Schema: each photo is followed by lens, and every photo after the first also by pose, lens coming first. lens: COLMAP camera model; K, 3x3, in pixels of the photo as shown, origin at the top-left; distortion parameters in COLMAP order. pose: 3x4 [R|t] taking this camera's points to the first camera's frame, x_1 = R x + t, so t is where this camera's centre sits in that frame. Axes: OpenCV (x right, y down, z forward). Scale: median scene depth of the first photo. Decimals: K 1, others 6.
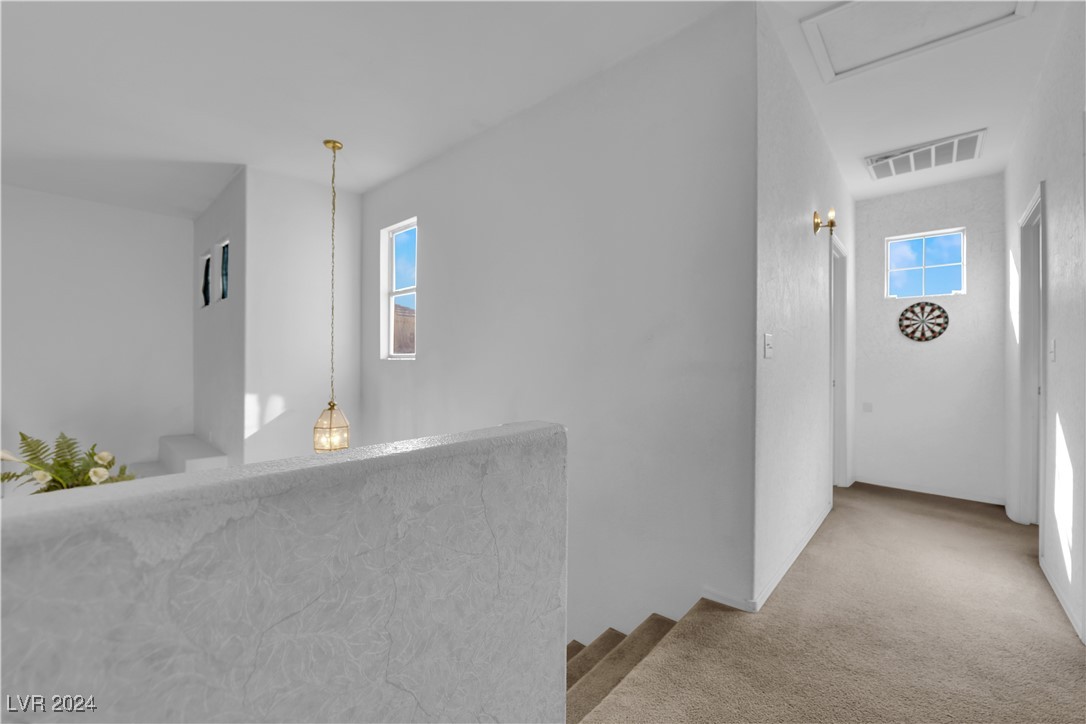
lens RADIAL K [[437.4, 0, 542.8], [0, 437.4, 362.1], [0, 0, 1]] dist [-0.014347, -0.001170]
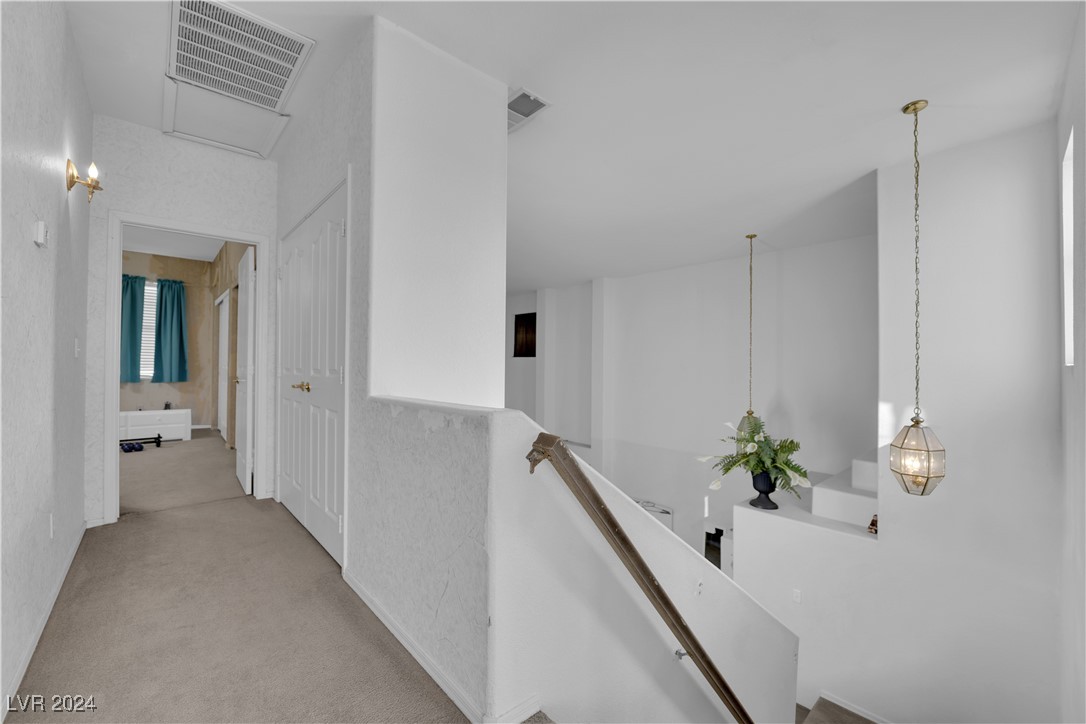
lens RADIAL K [[437.4, 0, 539.9], [0, 437.4, 357.2], [0, 0, 1]] dist [-0.014347, -0.001170]
pose [[-0.110321, -0.023518, -0.993618, 1.461084], [-0.007919, 0.999709, -0.022783, 0.005588], [0.993864, 0.005355, -0.110475, 1.398212]]
